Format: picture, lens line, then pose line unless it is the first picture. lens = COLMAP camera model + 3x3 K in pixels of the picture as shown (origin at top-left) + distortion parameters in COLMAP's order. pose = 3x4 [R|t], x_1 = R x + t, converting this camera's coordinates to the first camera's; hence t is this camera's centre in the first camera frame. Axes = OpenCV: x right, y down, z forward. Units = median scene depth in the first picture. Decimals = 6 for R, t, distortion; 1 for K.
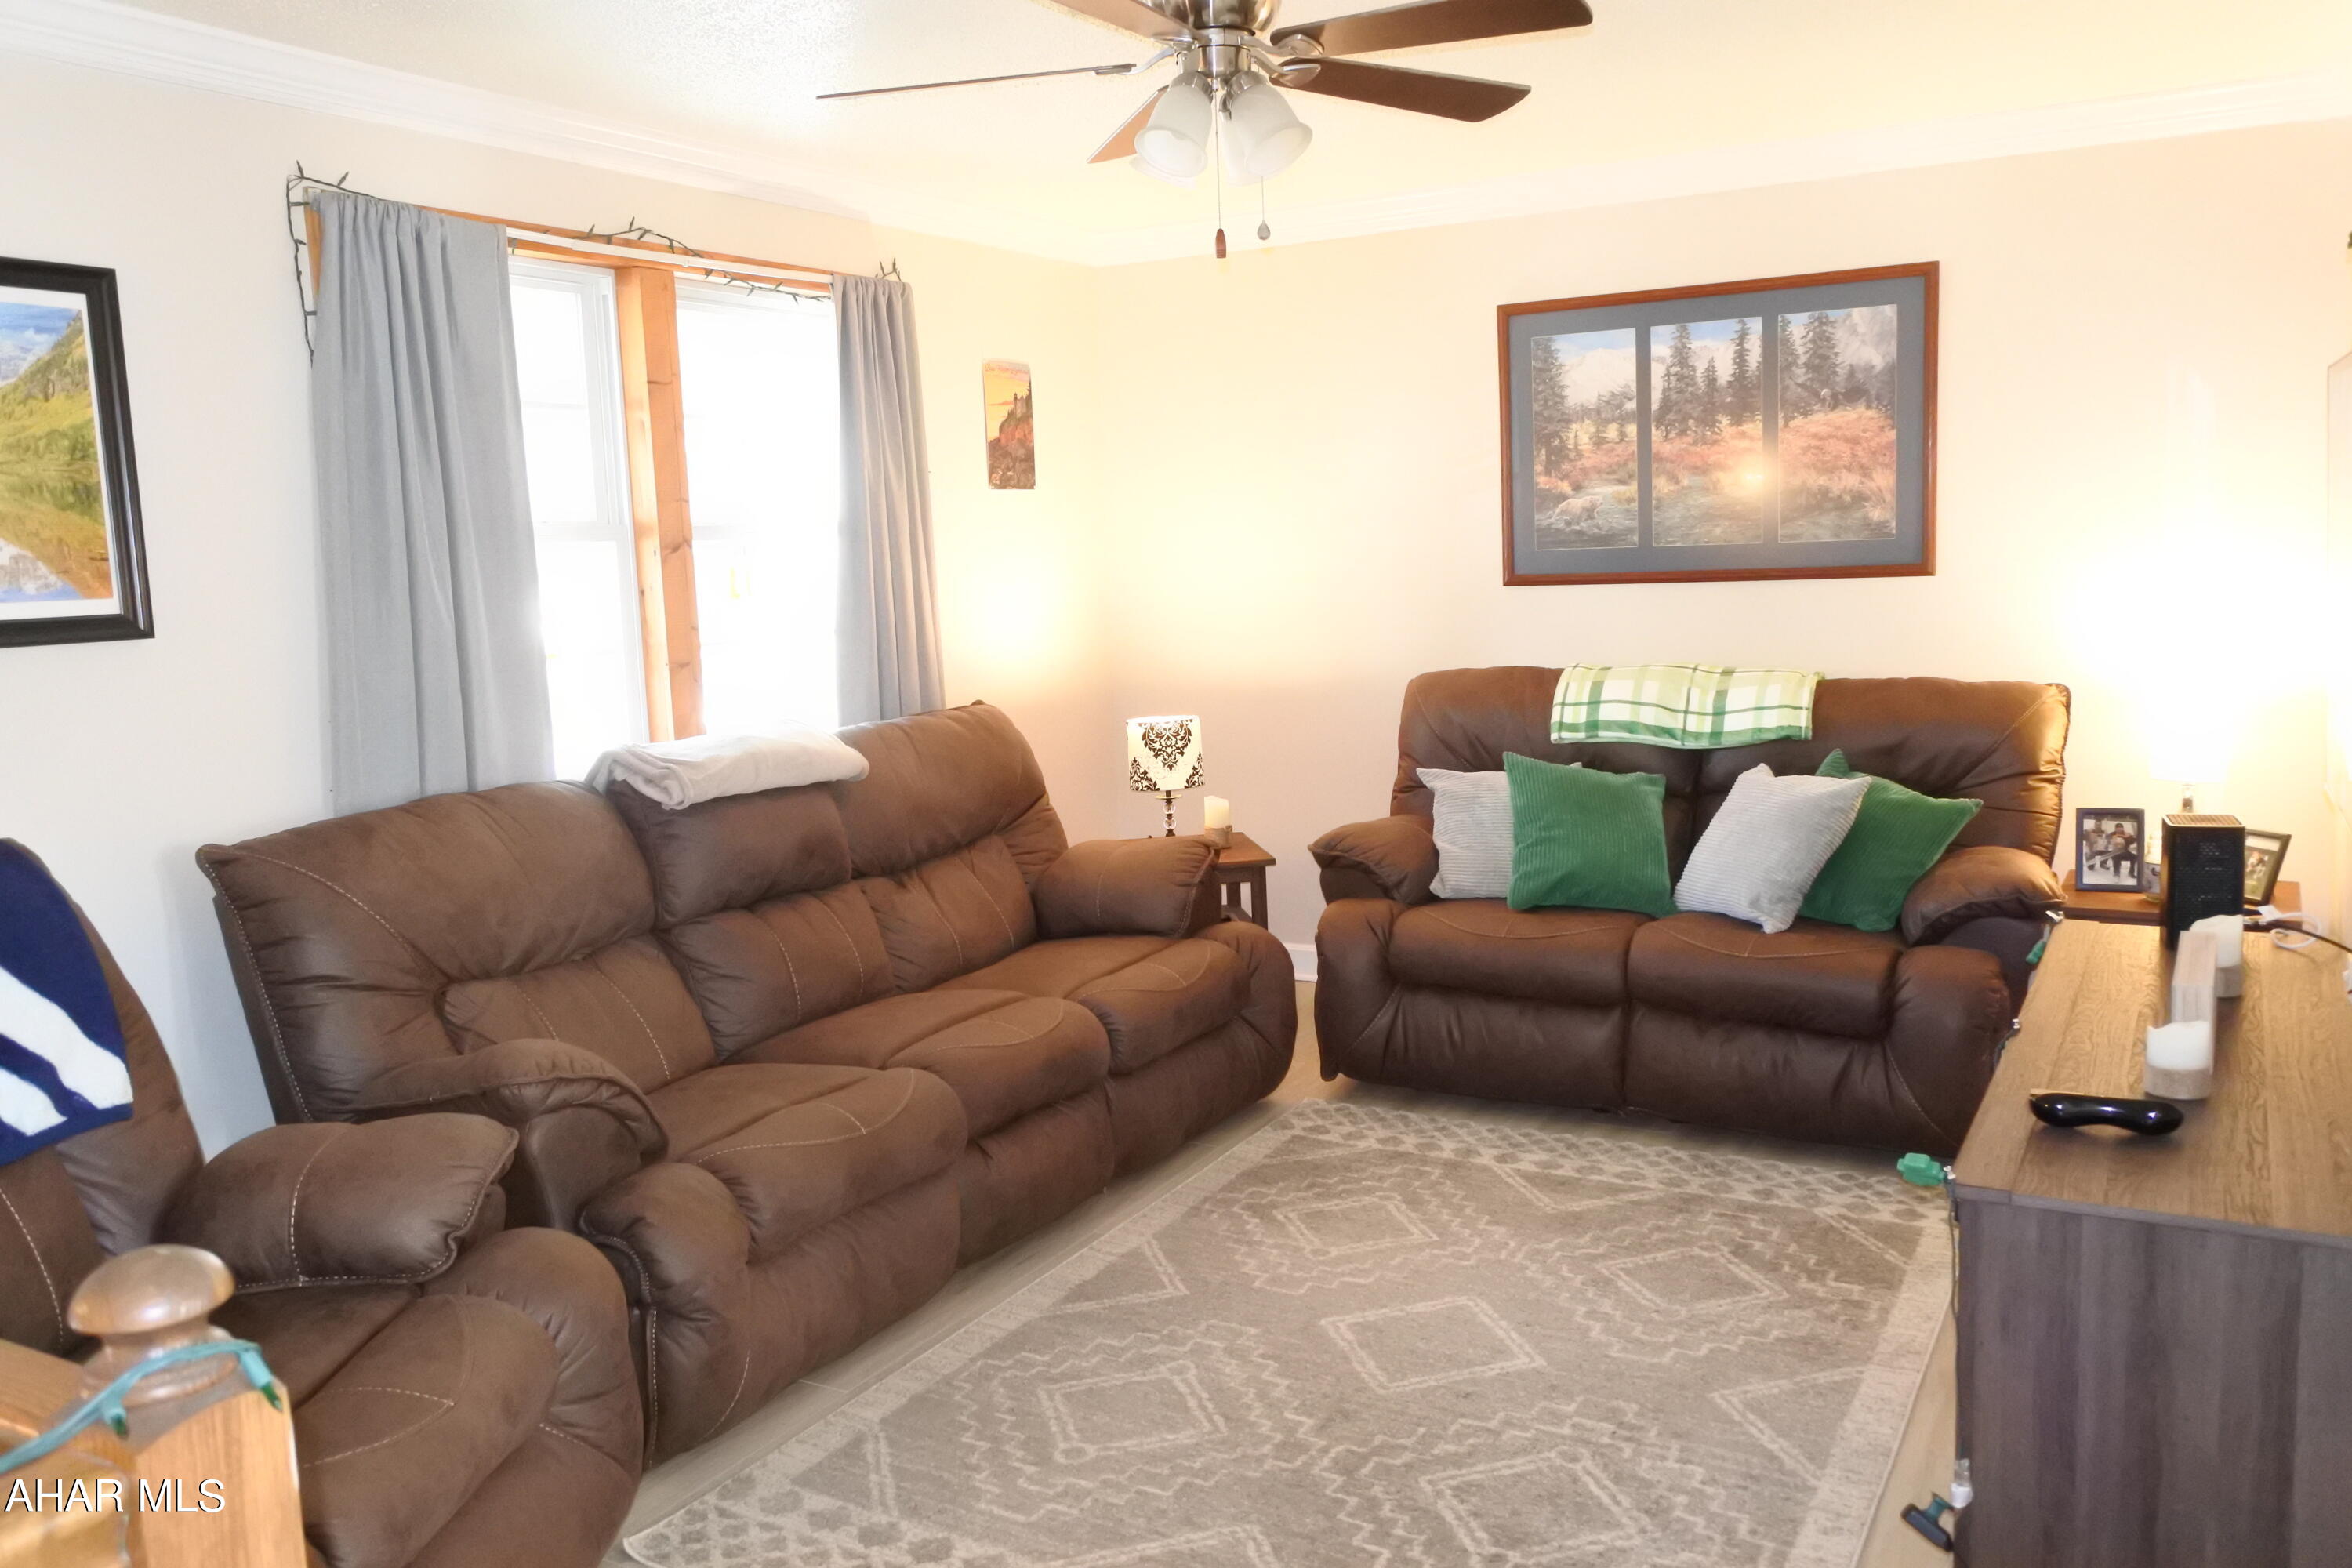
lens RADIAL K [[1840.6, 0, 1176.1], [0, 1840.6, 780.2], [0, 0, 1]] dist [0.004708, -0.004255]
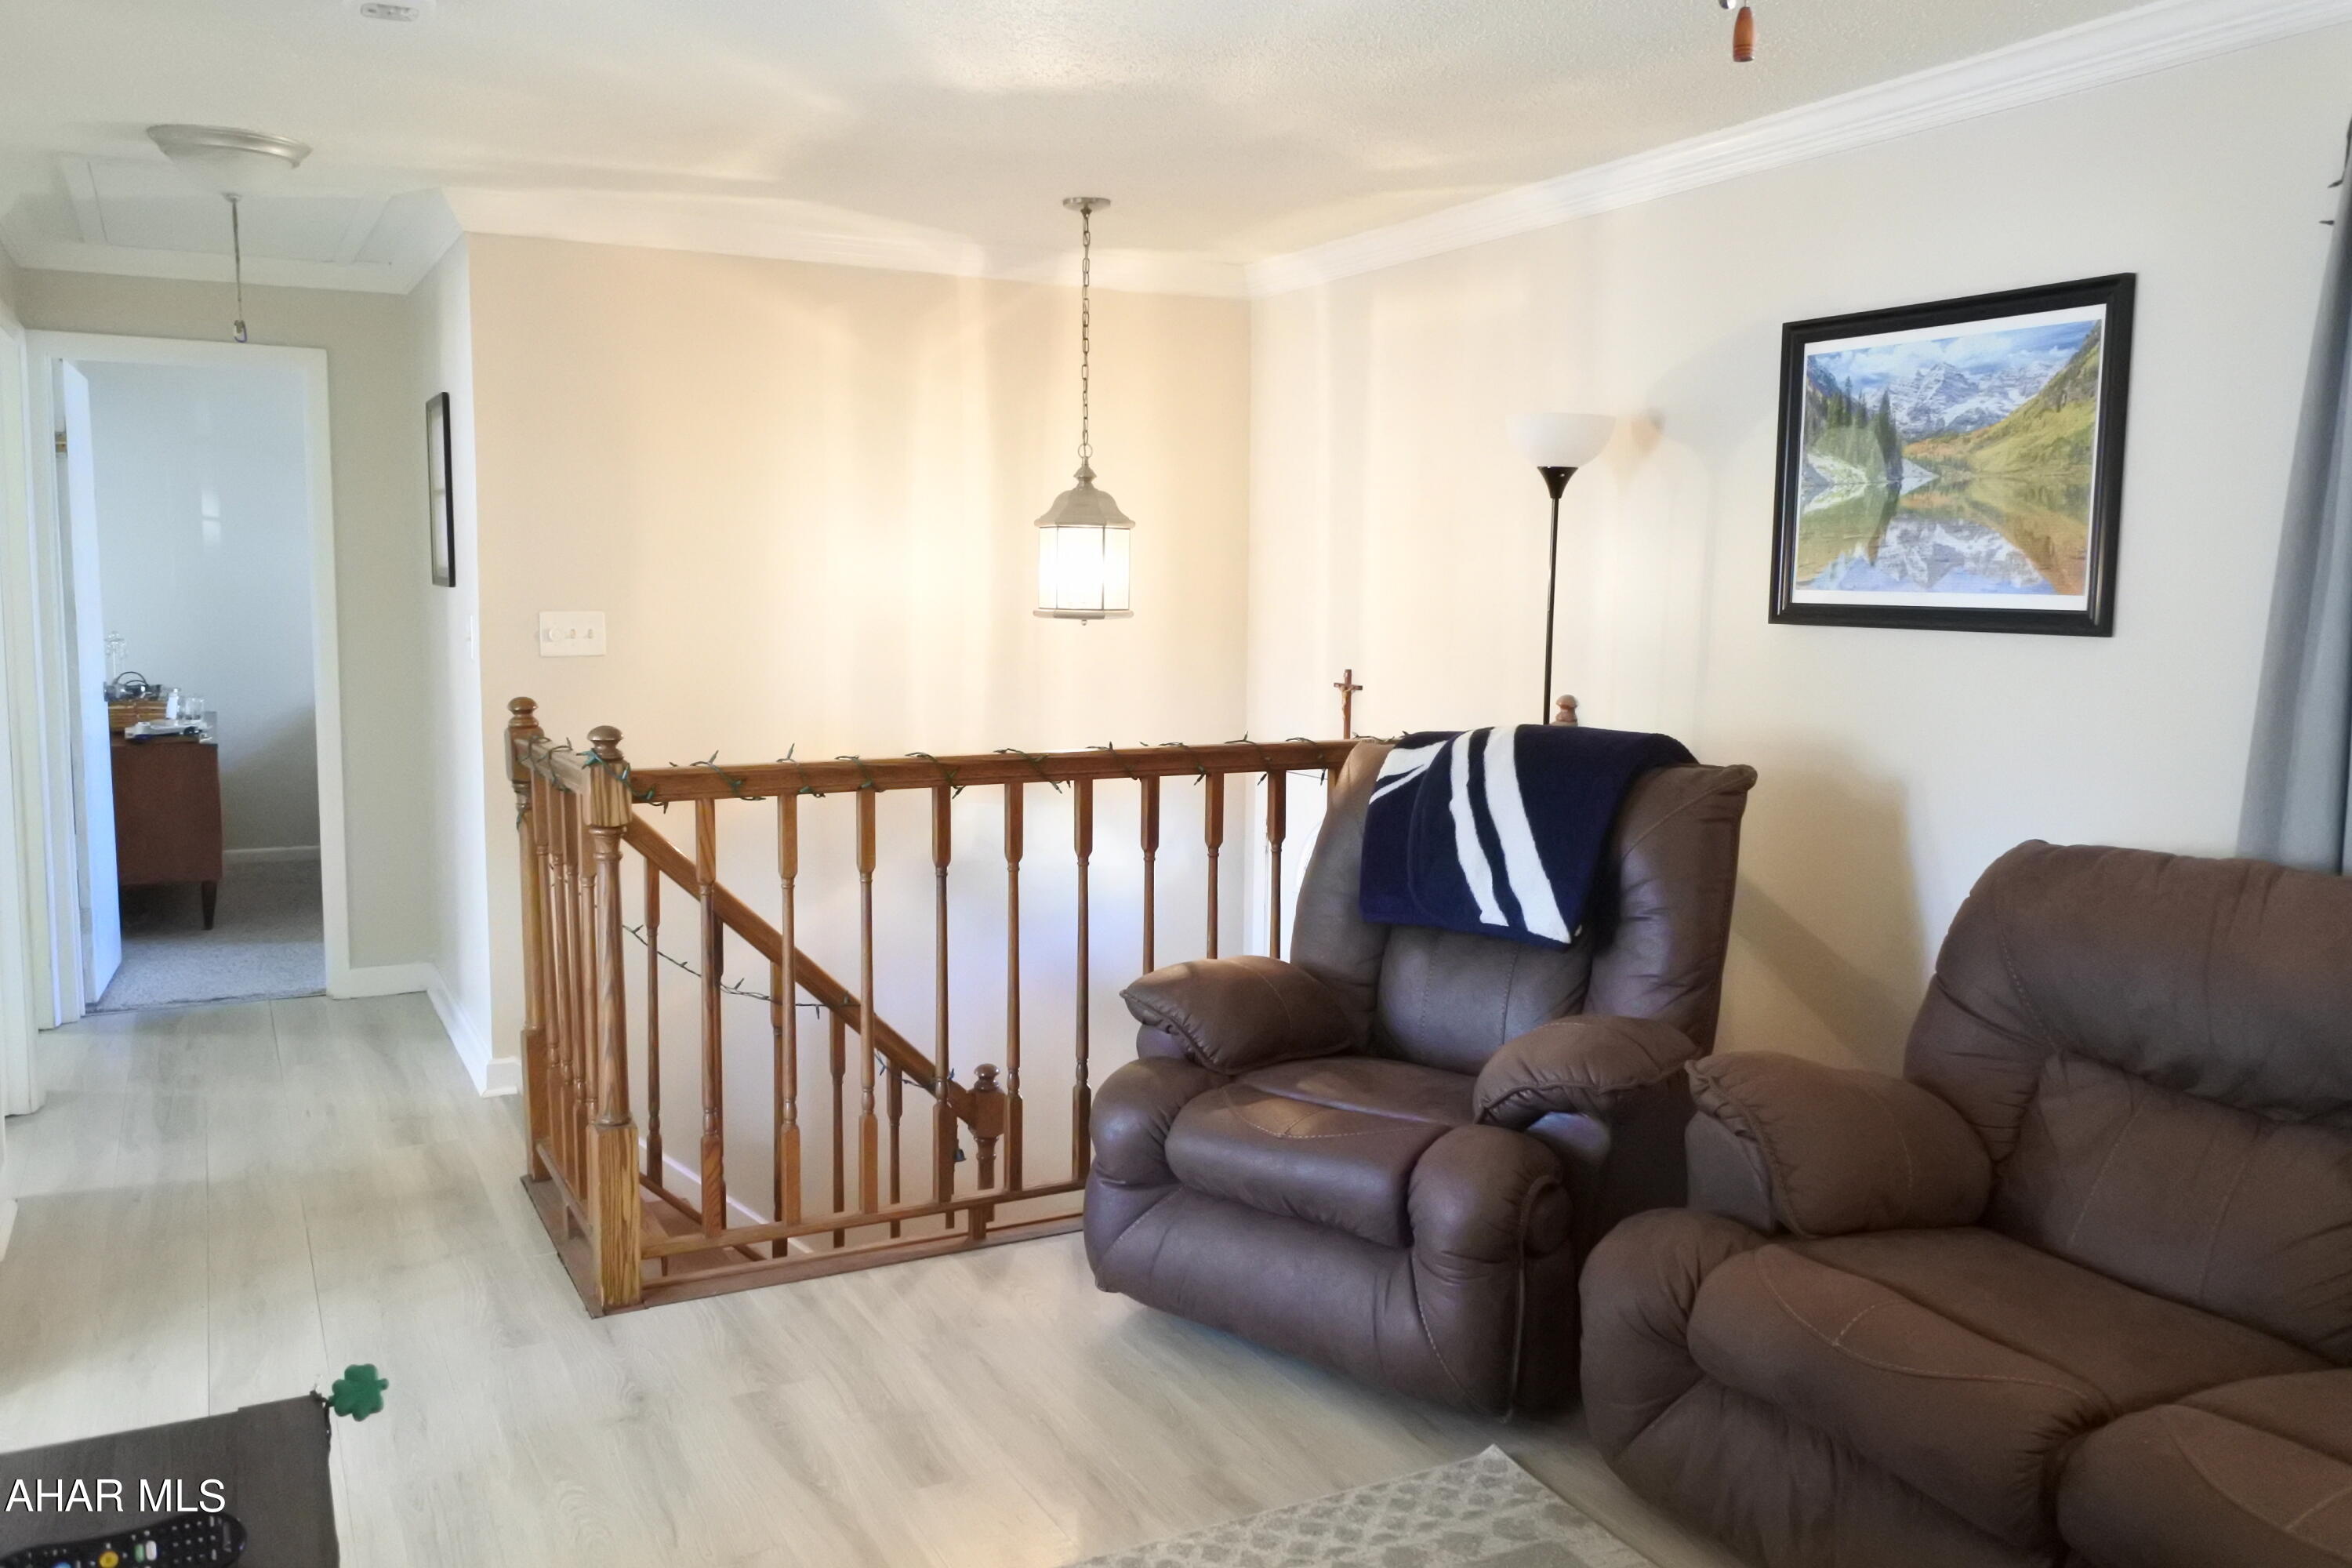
lens RADIAL K [[1840.6, 0, 1175.8], [0, 1840.6, 764.3], [0, 0, 1]] dist [0.004708, -0.004255]
pose [[-0.541390, 0.119488, -0.832237, 0.528925], [-0.099080, 0.973886, 0.204279, -0.153251], [0.834913, 0.193053, -0.515413, 1.029821]]
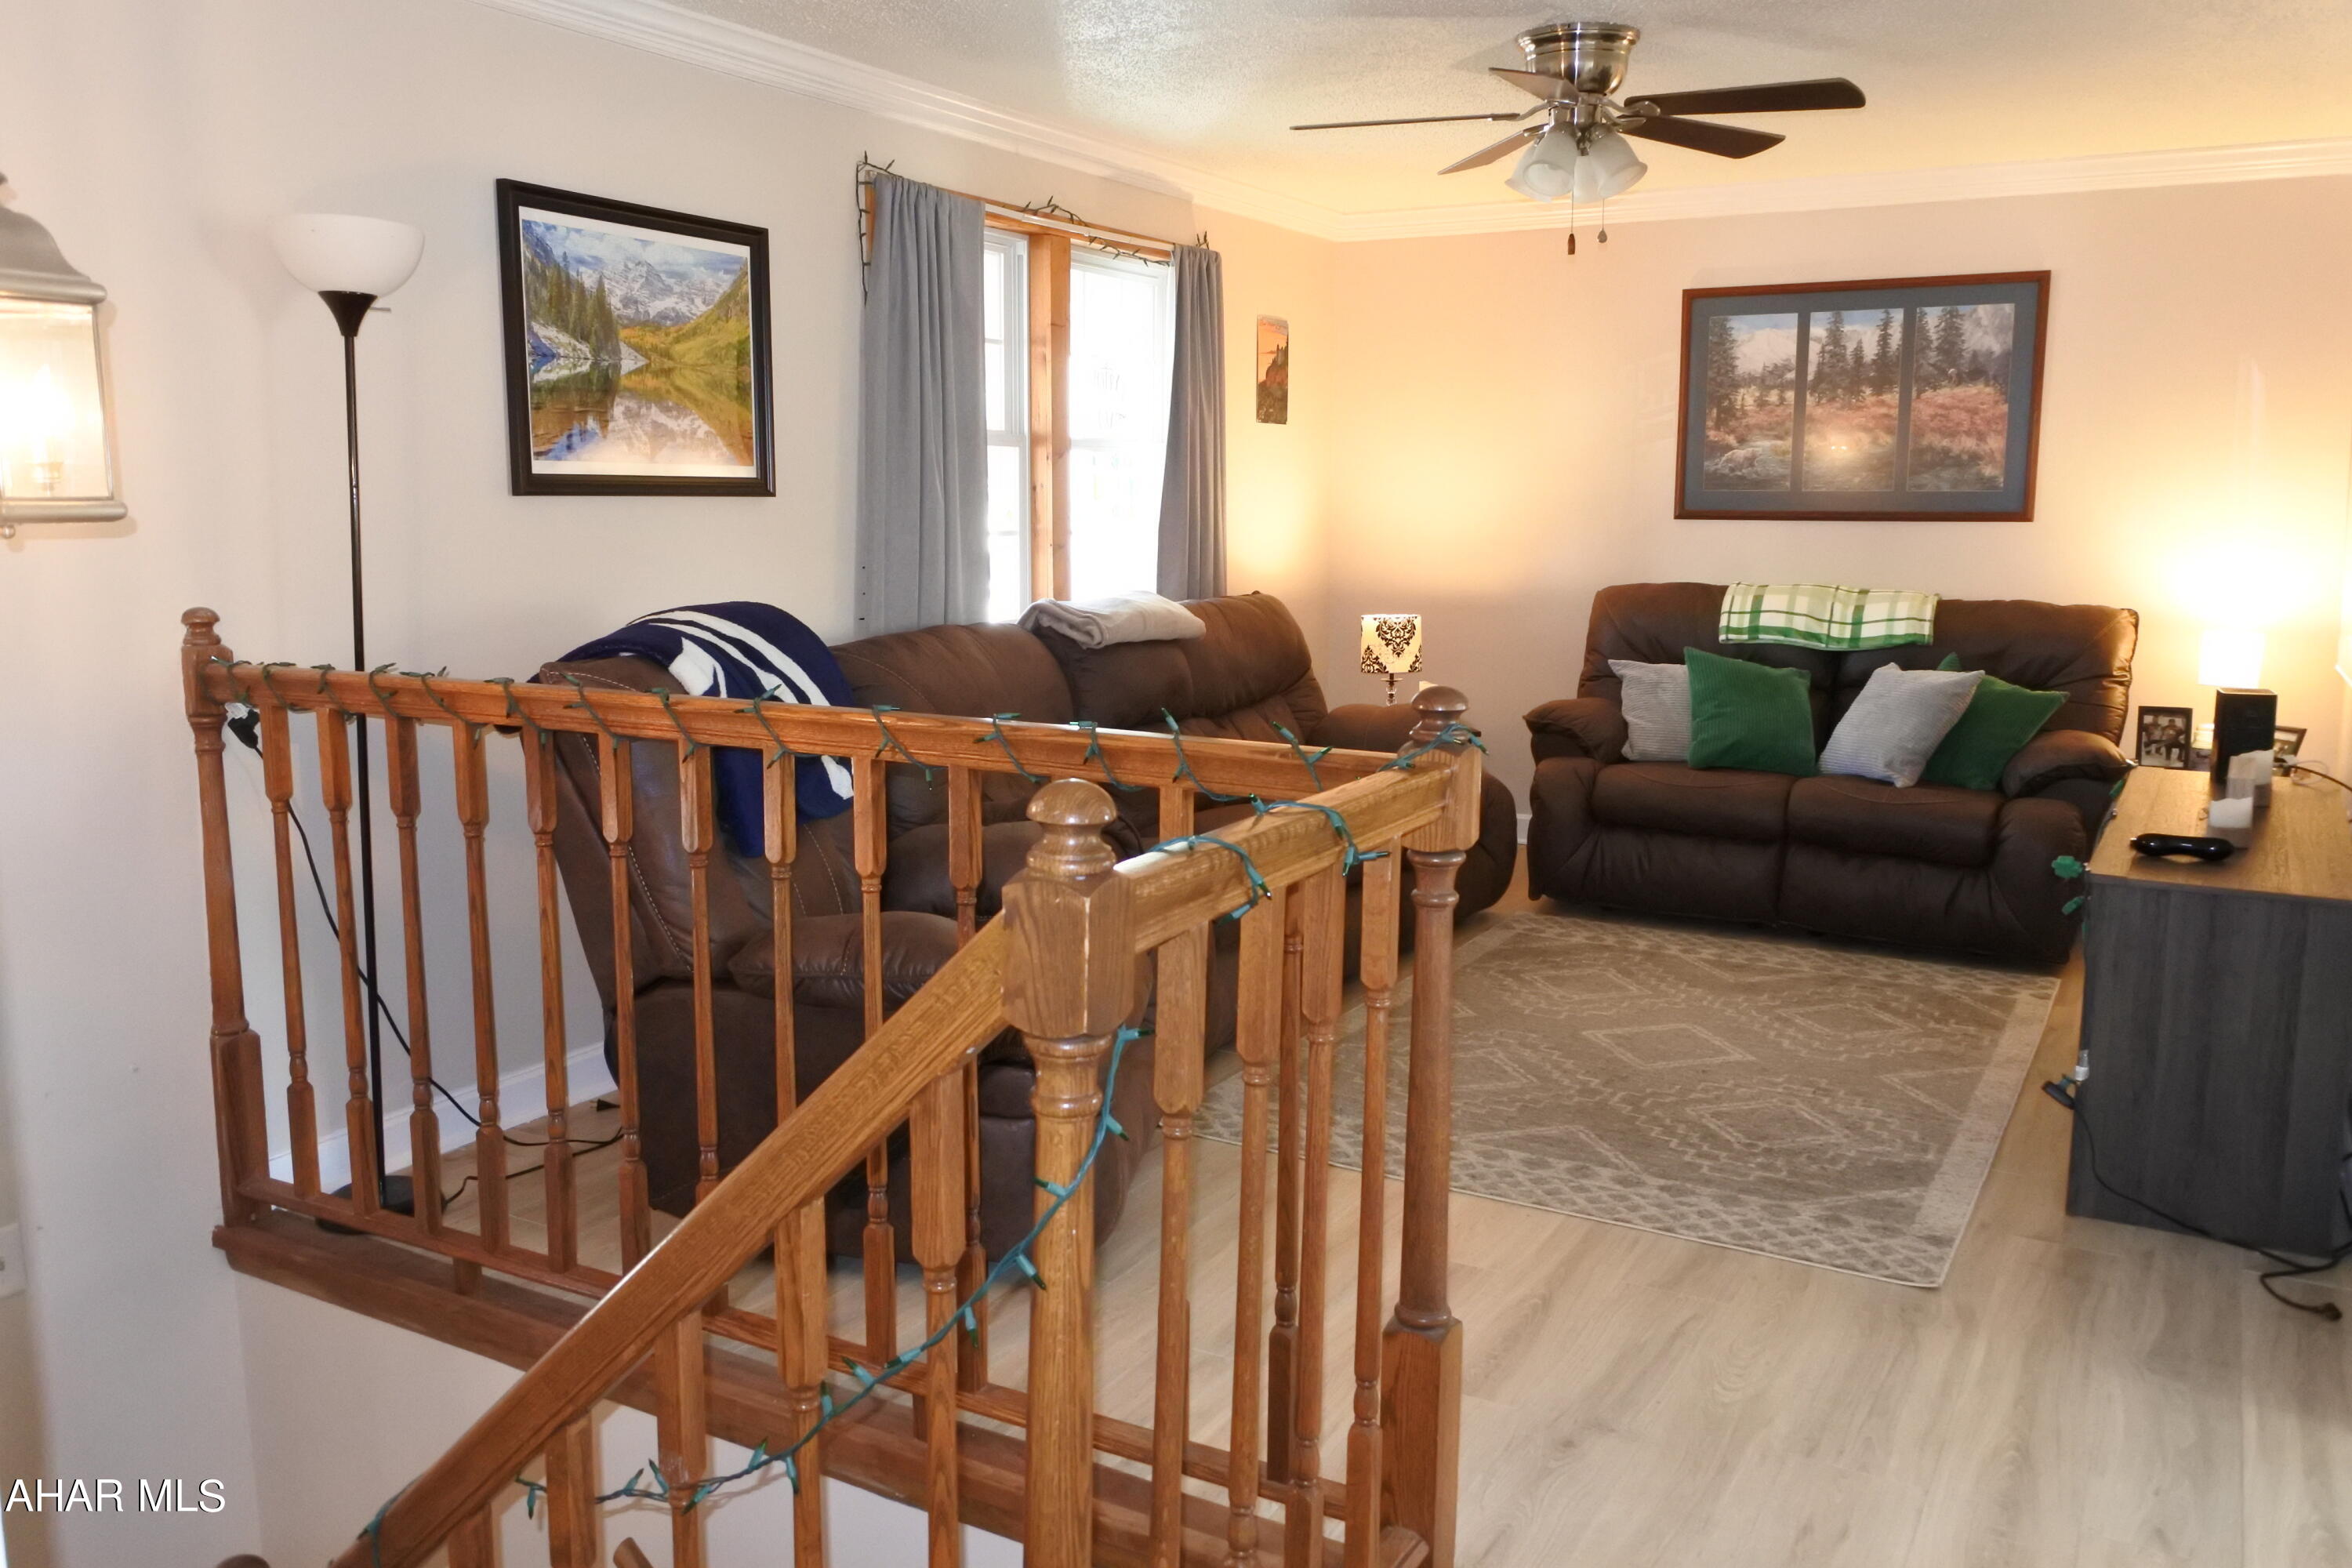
lens RADIAL K [[1840.6, 0, 1173.8], [0, 1840.6, 778.8], [0, 0, 1]] dist [0.004708, -0.004255]
pose [[0.999082, 0.042784, -0.002142, -0.225364], [-0.042726, 0.998845, 0.021974, 0.085052], [0.003080, -0.021862, 0.999756, -0.361160]]
